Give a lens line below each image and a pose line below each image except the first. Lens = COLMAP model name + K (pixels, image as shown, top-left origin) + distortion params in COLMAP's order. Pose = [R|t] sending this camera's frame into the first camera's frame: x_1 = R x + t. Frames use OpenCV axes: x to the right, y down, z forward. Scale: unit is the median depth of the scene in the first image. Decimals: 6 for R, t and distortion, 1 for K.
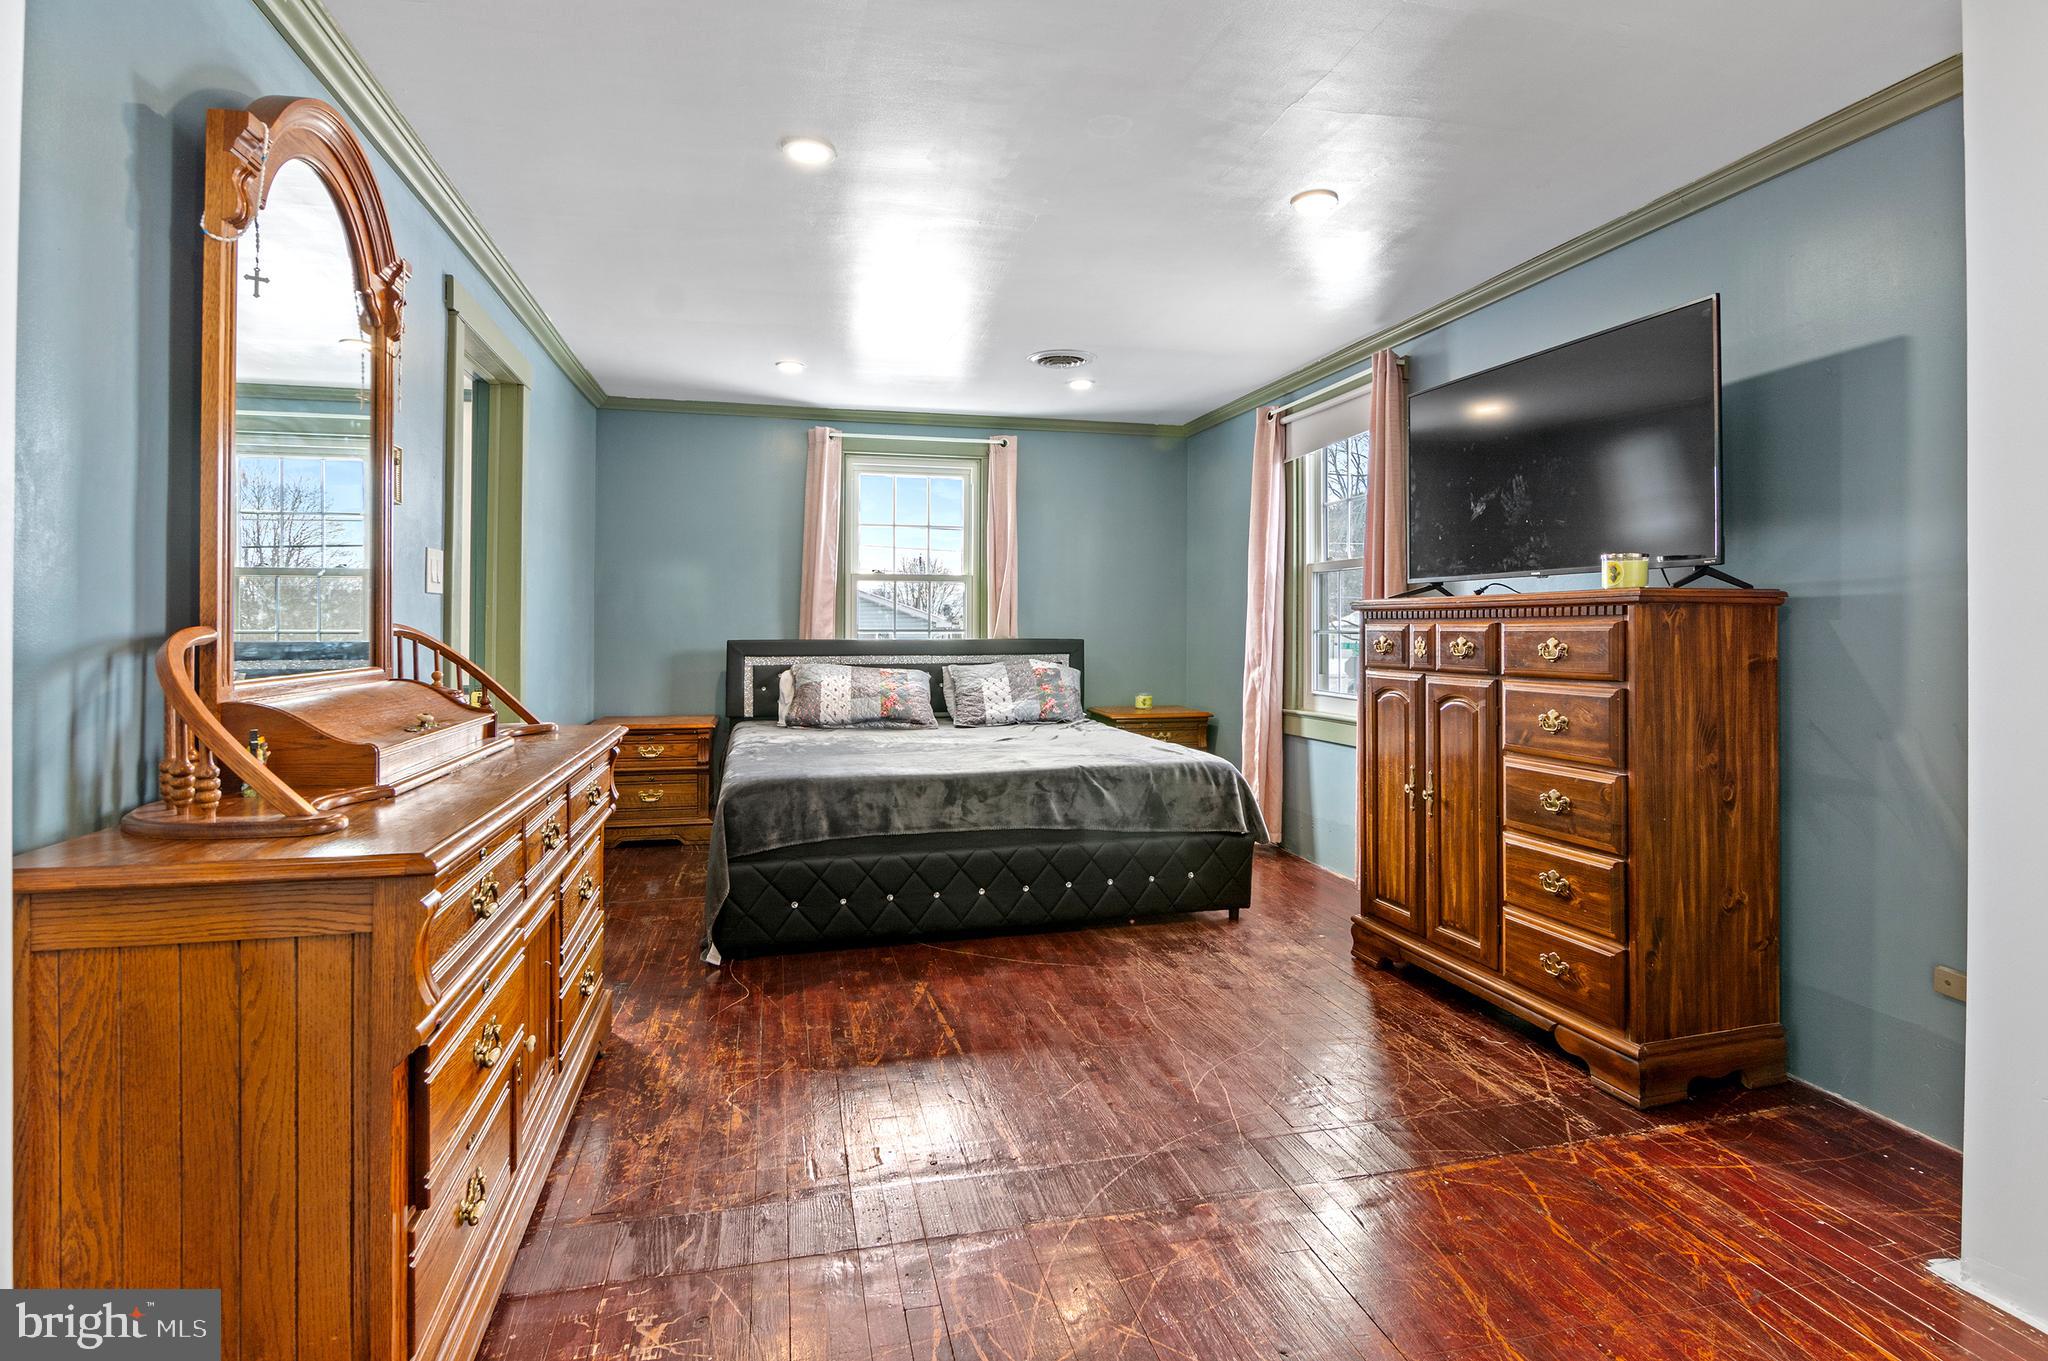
lens RADIAL K [[1038.1, 0, 1026.7], [0, 1038.1, 566.8], [0, 0, 1]] dist [0.001037, -0.006503]
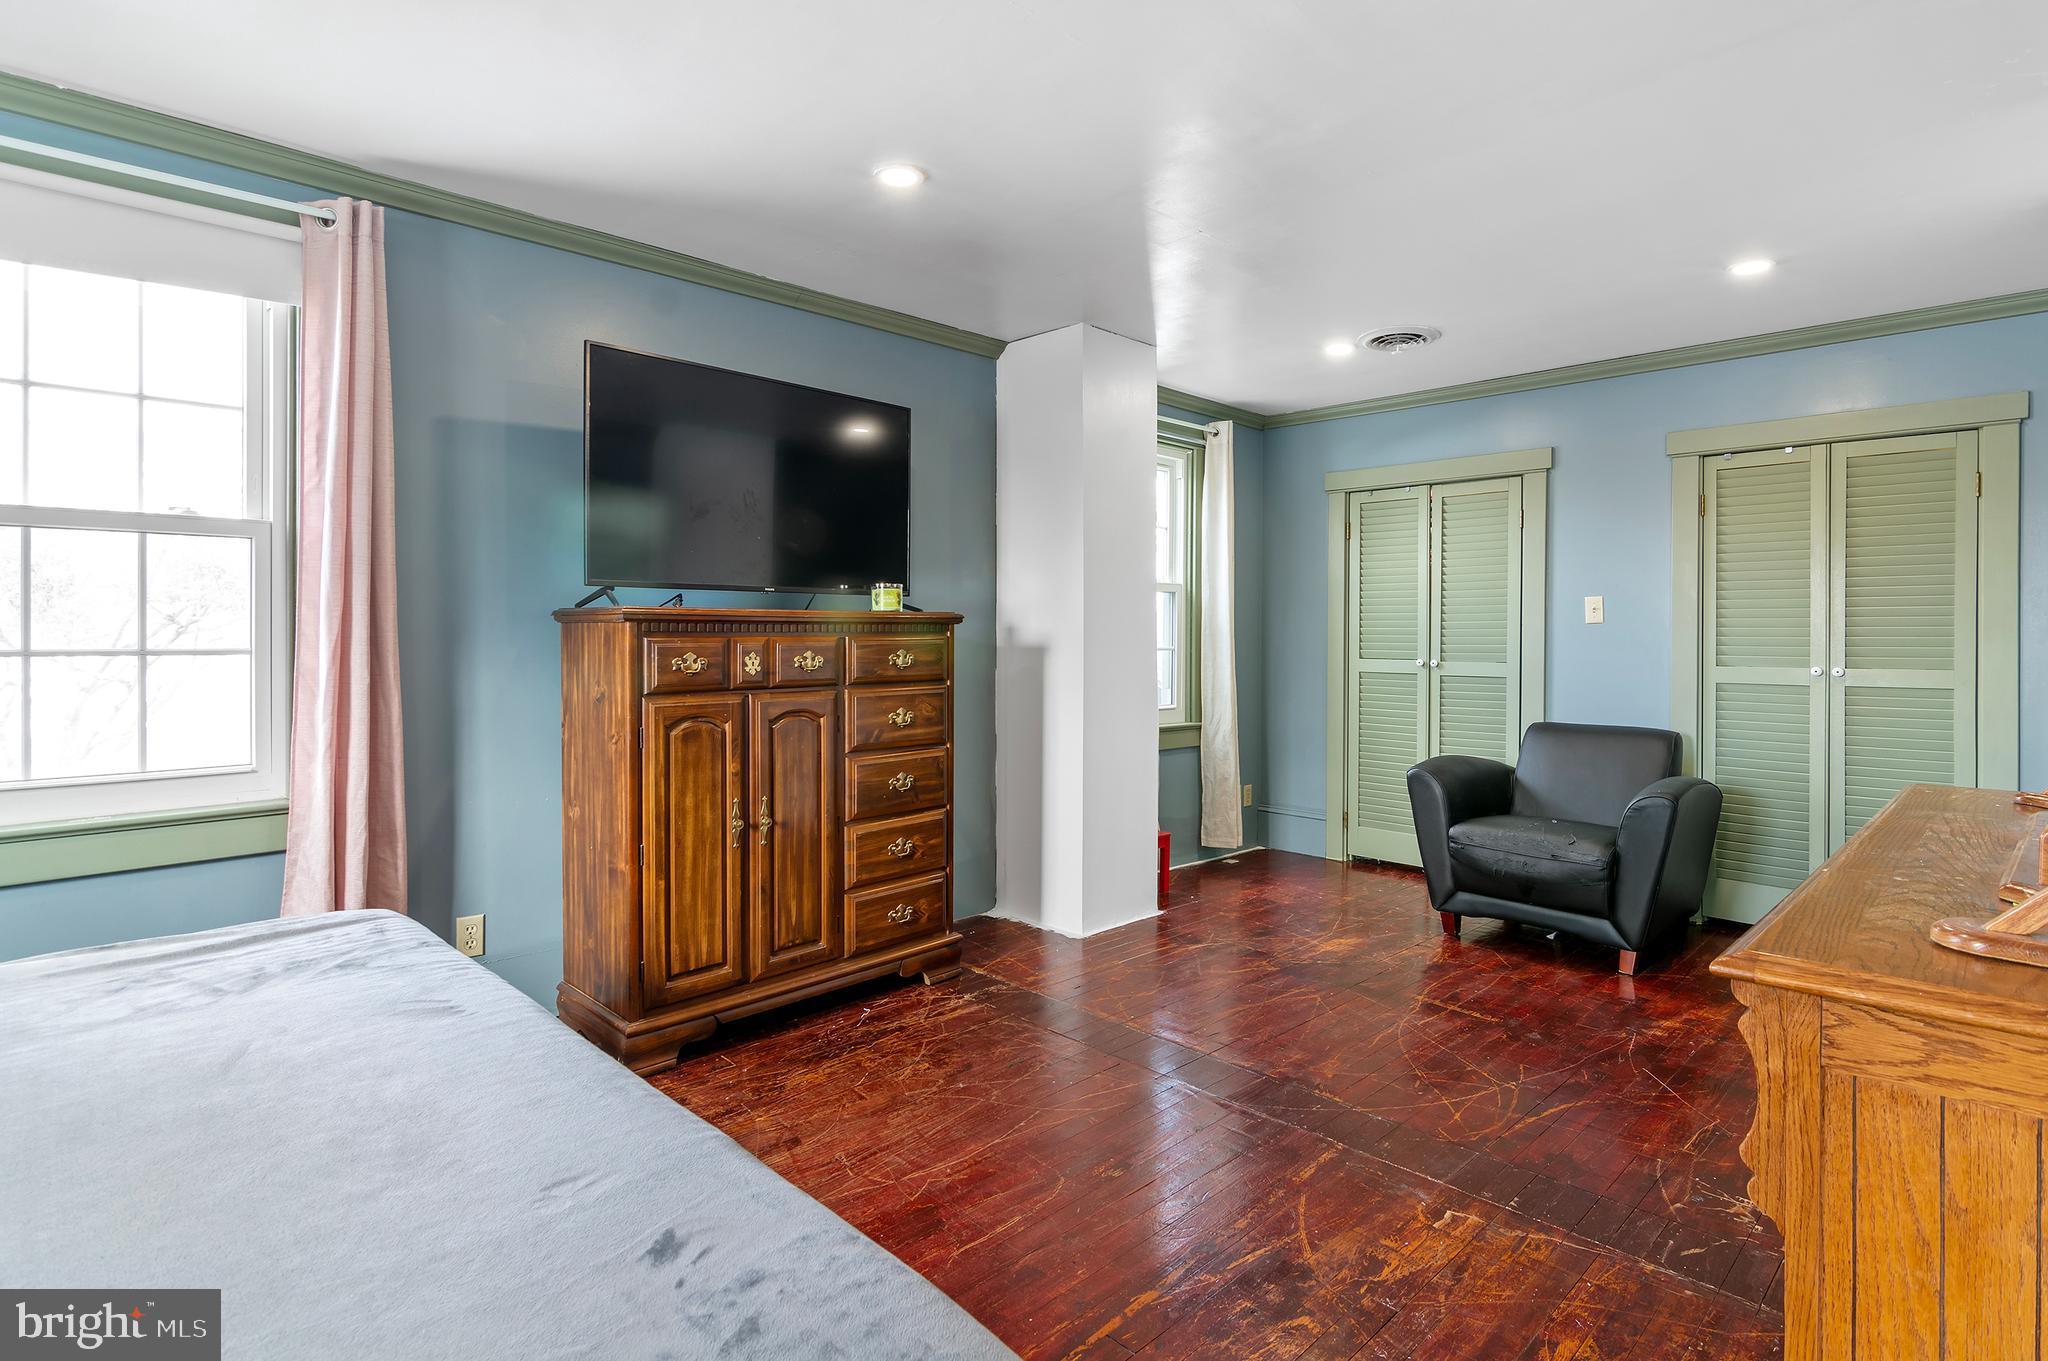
lens RADIAL K [[1019.5, 0, 1021.2], [0, 1019.5, 626.1], [0, 0, 1]] dist [-0.003789, -0.000802]
pose [[-0.507063, 0.006319, 0.861886, -0.573730], [-0.047187, 0.998270, -0.035080, 0.073412], [-0.860616, -0.058458, -0.505888, 1.422979]]
